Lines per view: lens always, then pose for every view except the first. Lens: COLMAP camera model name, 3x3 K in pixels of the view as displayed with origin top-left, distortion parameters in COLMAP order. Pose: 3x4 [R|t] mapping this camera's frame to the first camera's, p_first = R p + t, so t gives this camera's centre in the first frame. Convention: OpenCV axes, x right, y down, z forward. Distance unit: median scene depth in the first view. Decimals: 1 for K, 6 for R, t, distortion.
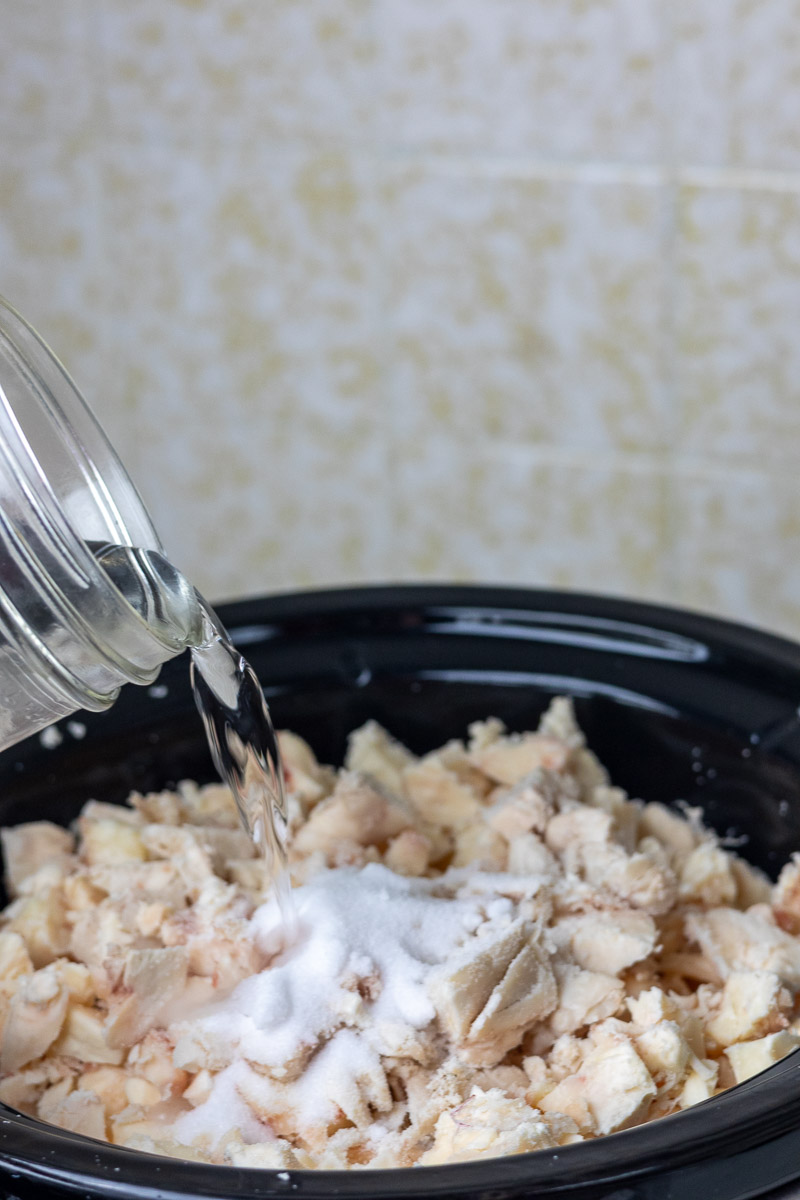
lens RADIAL K [[3129.5, 0, 400.2], [0, 3129.5, 596.4], [0, 0, 1]] dist [-0.067606, 0.000000]
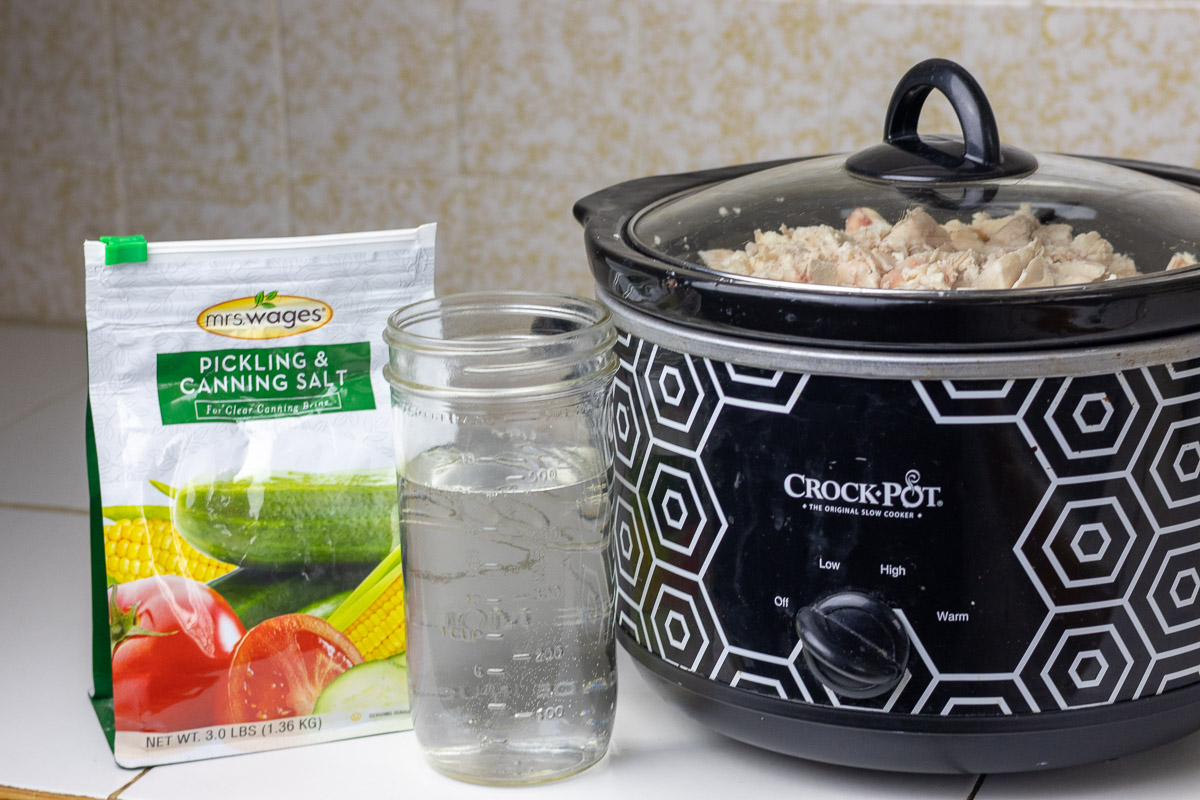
lens RADIAL K [[3129.5, 0, 596.7], [0, 3129.5, 398.8], [0, 0, 1]] dist [-0.067606, 0.000000]
pose [[0.999755, 0.015204, 0.016117, -0.151888], [-0.012483, 0.987495, -0.157158, 0.304321], [-0.018305, 0.156918, 0.987442, -0.466718]]
